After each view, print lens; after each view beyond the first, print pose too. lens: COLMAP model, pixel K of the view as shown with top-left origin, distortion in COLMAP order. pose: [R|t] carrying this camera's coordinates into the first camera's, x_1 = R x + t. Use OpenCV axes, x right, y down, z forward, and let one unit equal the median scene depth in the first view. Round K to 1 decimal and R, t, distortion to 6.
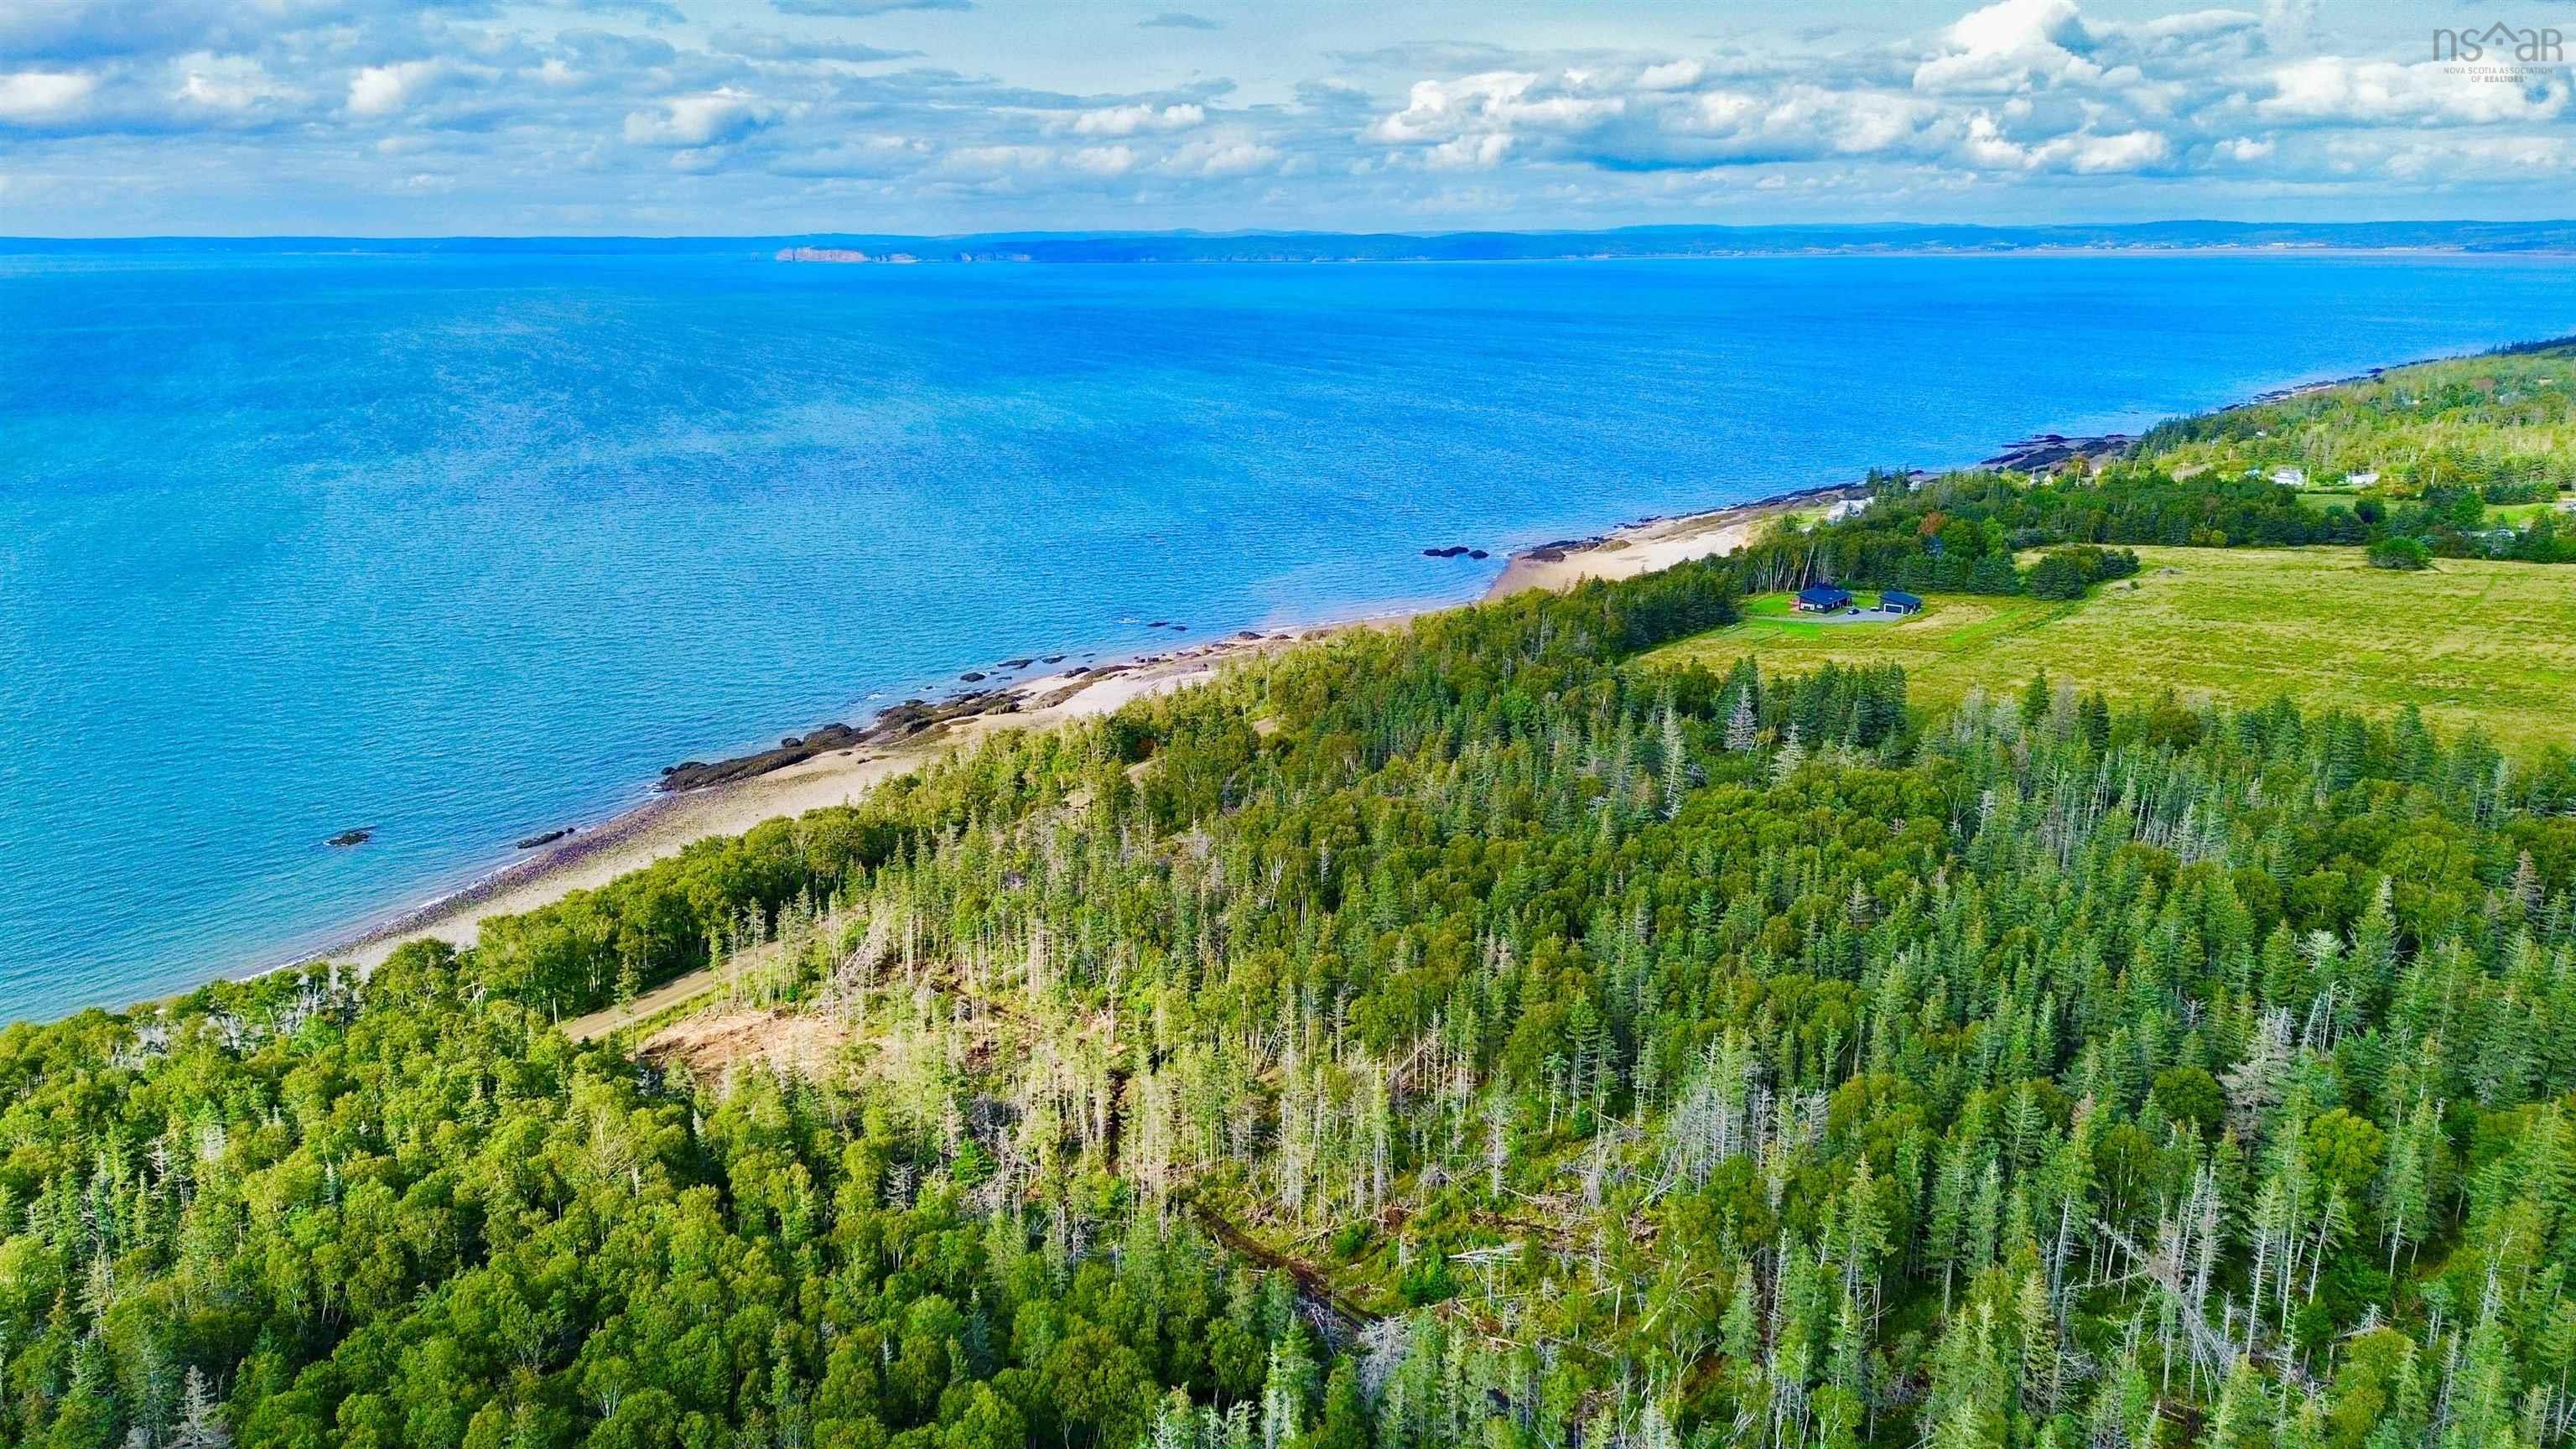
lens RADIAL K [[1807.7, 0, 1288.8], [0, 1807.7, 748.6], [0, 0, 1]] dist [0.055350, -0.043655]
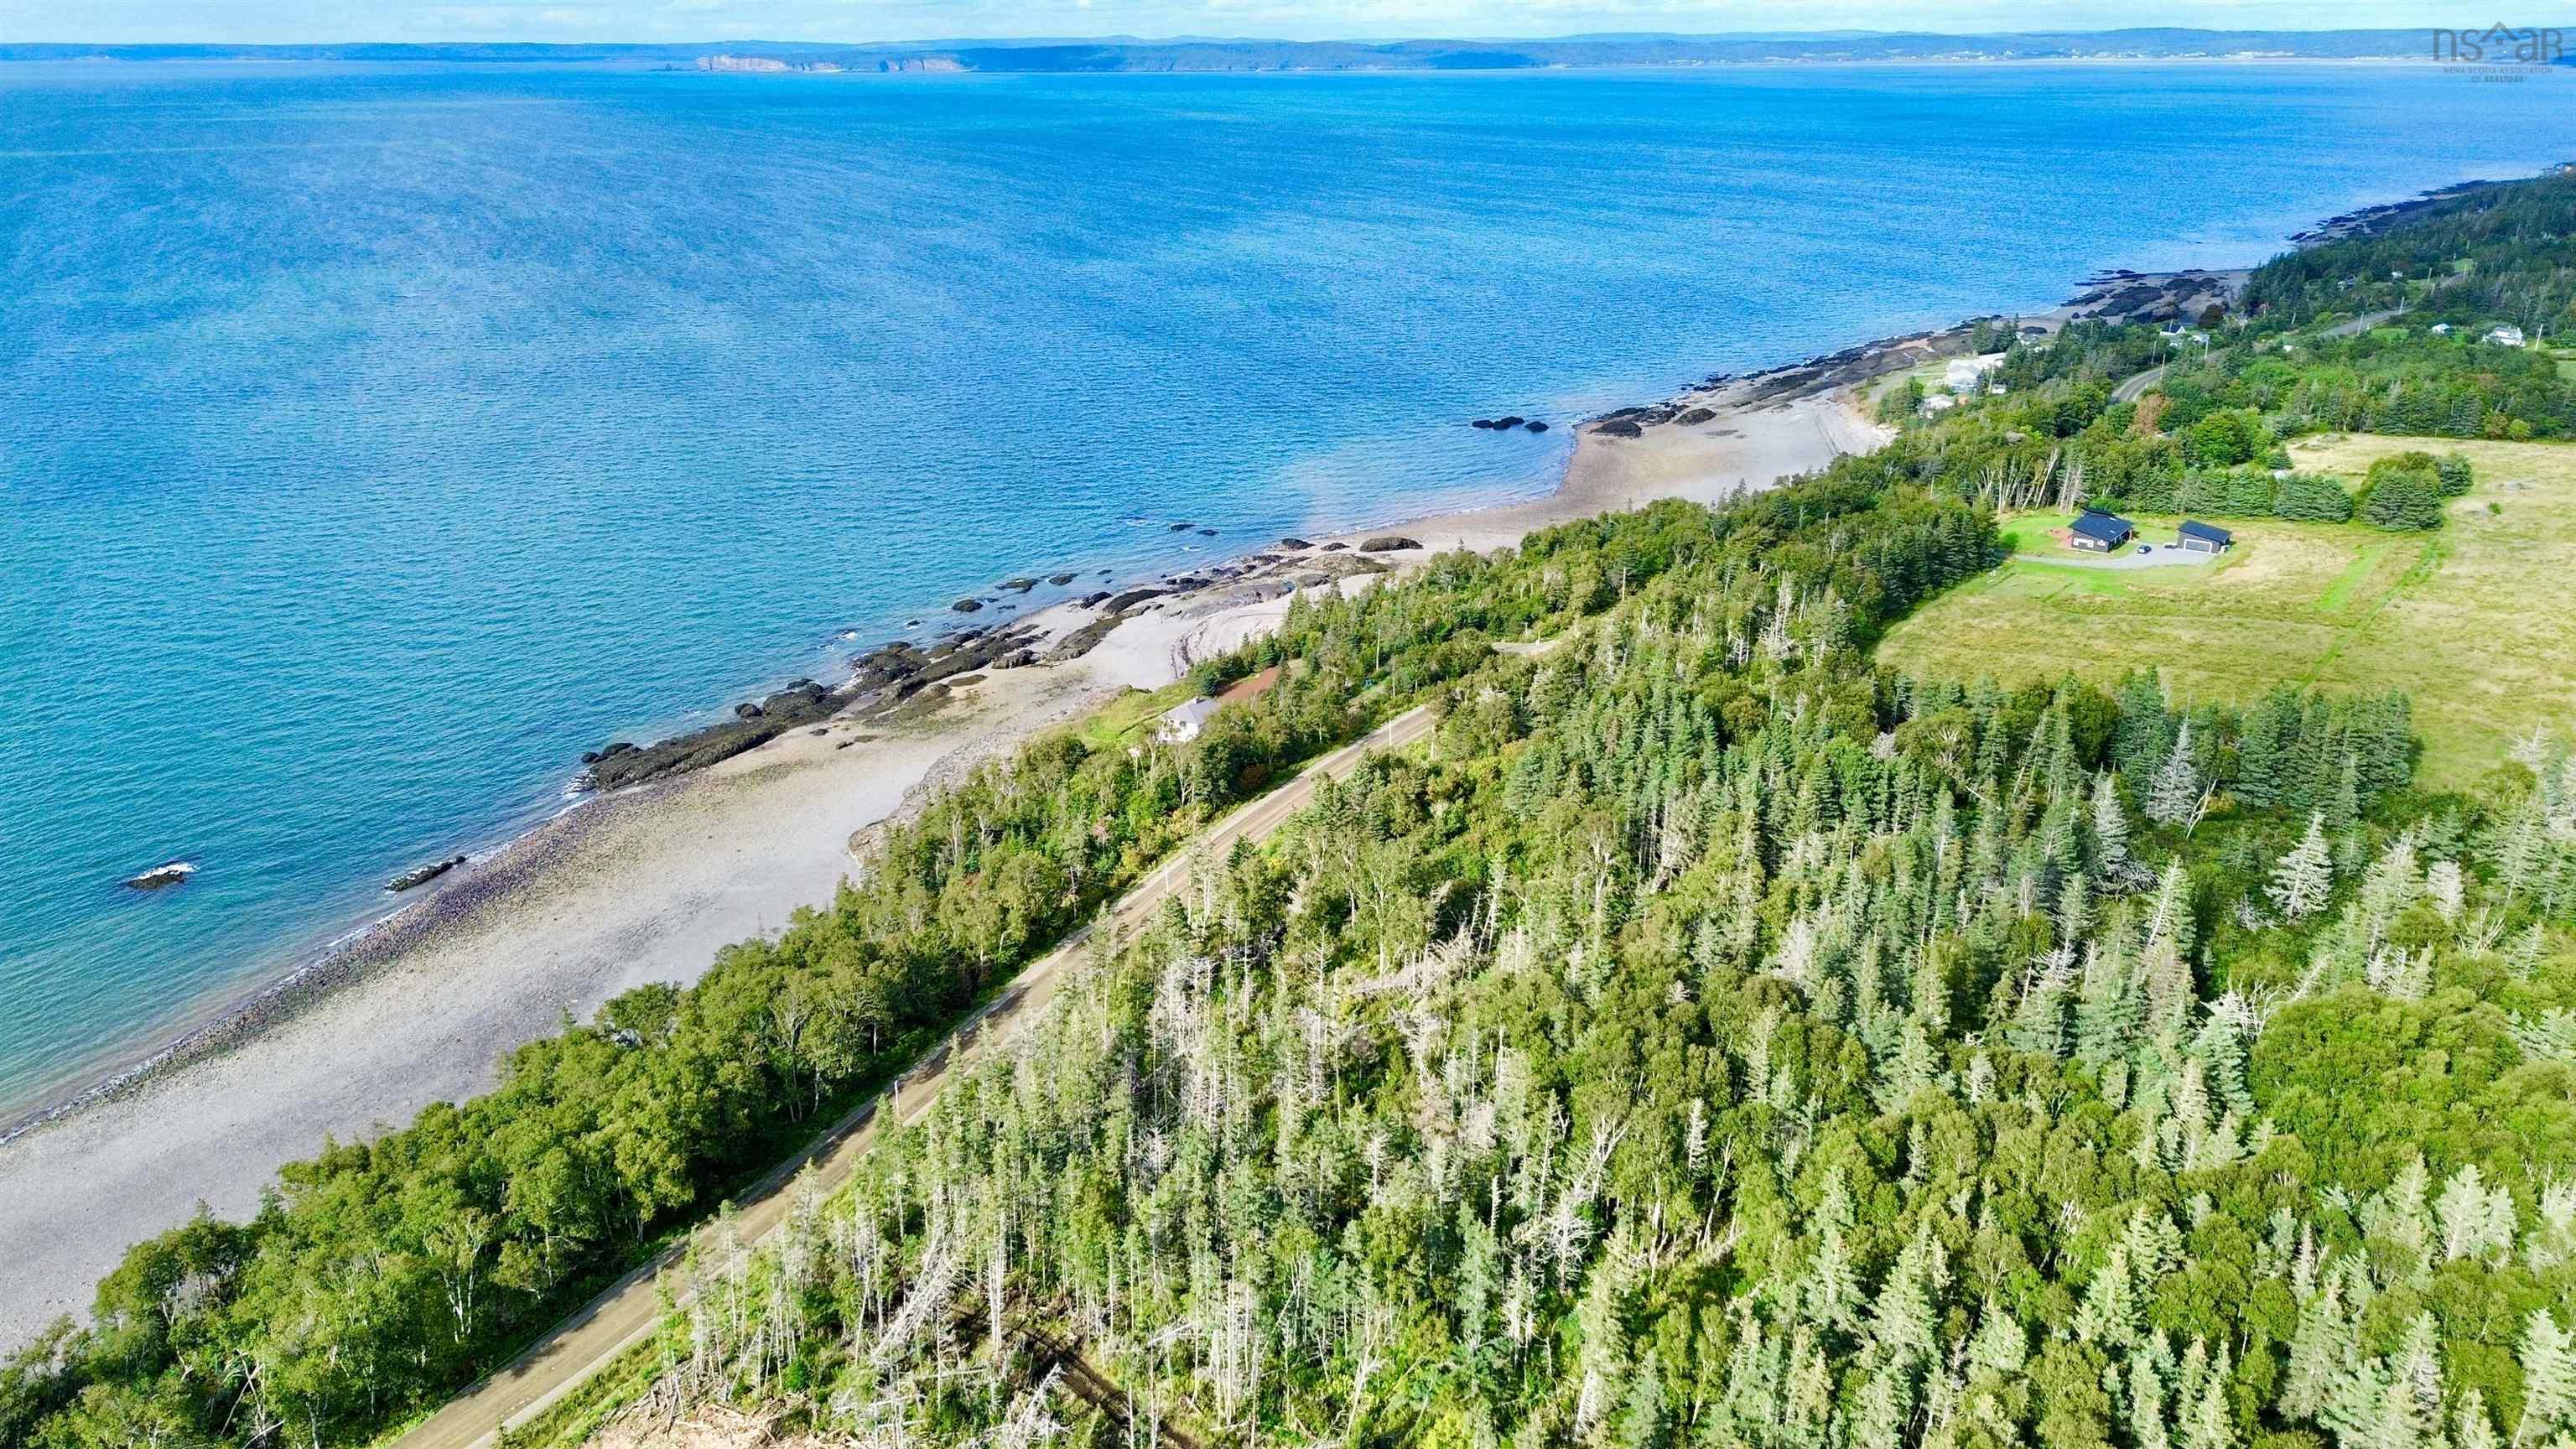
lens RADIAL K [[1807.7, 0, 1276.8], [0, 1807.7, 746.6], [0, 0, 1]] dist [0.055350, -0.043655]
pose [[0.999665, -0.008398, 0.024470, -0.101747], [0.006085, 0.995639, 0.093094, -0.092949], [-0.025145, -0.092914, 0.995357, 0.330879]]
